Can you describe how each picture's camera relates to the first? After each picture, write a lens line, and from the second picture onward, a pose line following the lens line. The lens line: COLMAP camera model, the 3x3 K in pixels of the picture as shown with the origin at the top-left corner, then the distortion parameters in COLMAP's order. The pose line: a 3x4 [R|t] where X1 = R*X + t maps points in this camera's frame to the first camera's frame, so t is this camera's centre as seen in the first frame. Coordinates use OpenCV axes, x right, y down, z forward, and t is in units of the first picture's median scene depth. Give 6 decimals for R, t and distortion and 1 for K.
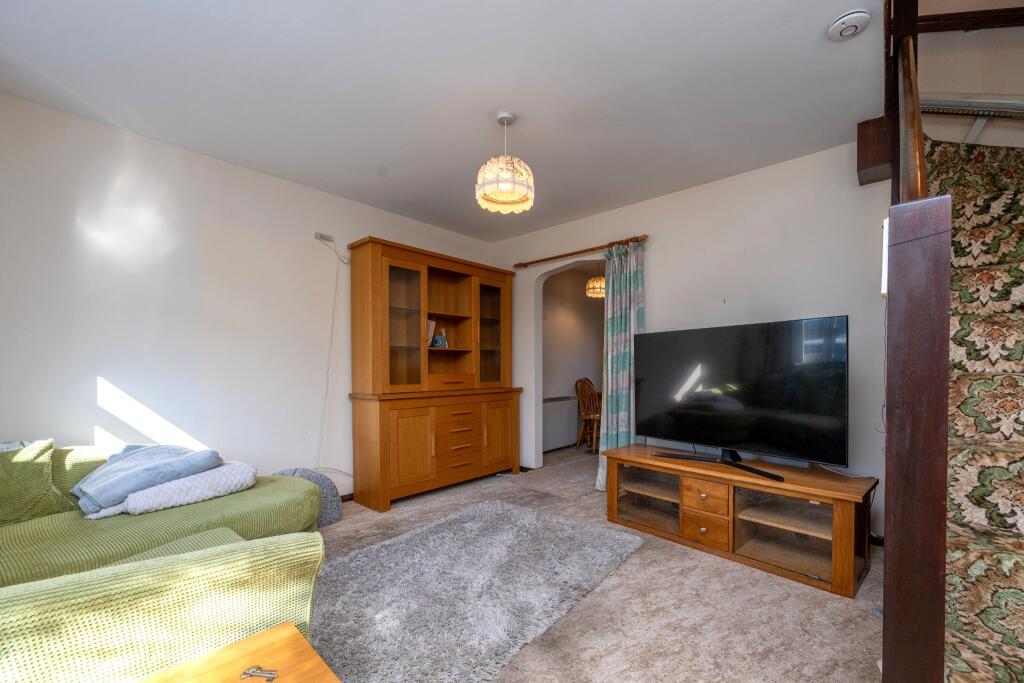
lens RADIAL K [[413.7, 0, 512.1], [0, 413.7, 375.1], [0, 0, 1]] dist [0.000639, -0.000021]
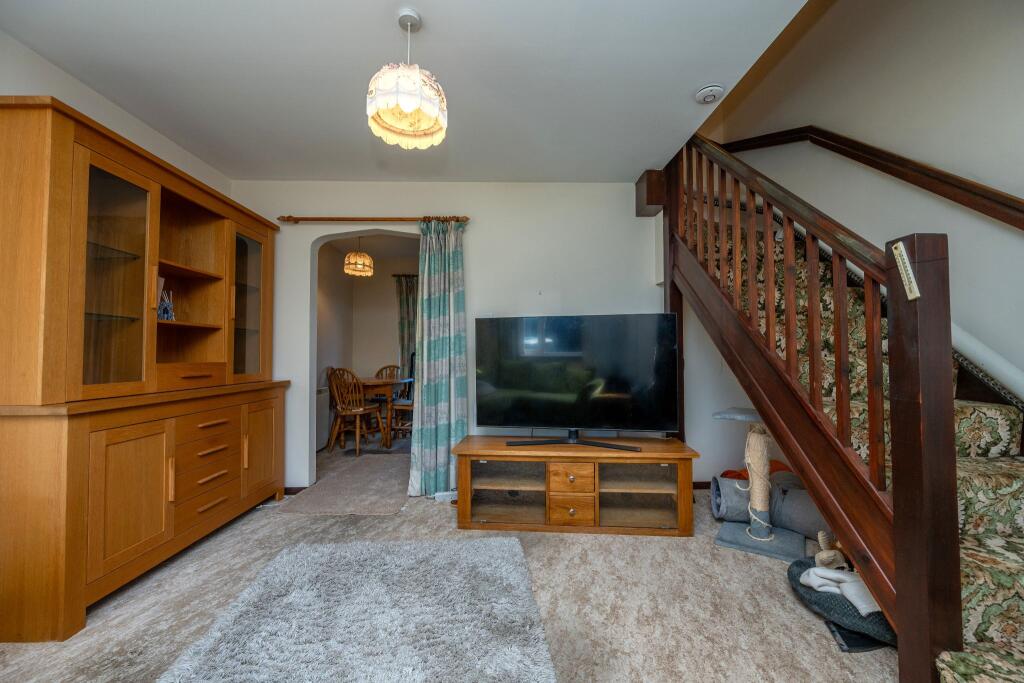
lens RADIAL K [[413.3, 0, 512.0], [0, 413.3, 341.5], [0, 0, 1]] dist [0.000537, -0.000071]
pose [[0.735390, 0.024104, 0.677216, -0.240528], [0.011367, 0.998788, -0.047893, -0.000055], [-0.677549, 0.042918, 0.734224, 0.223956]]
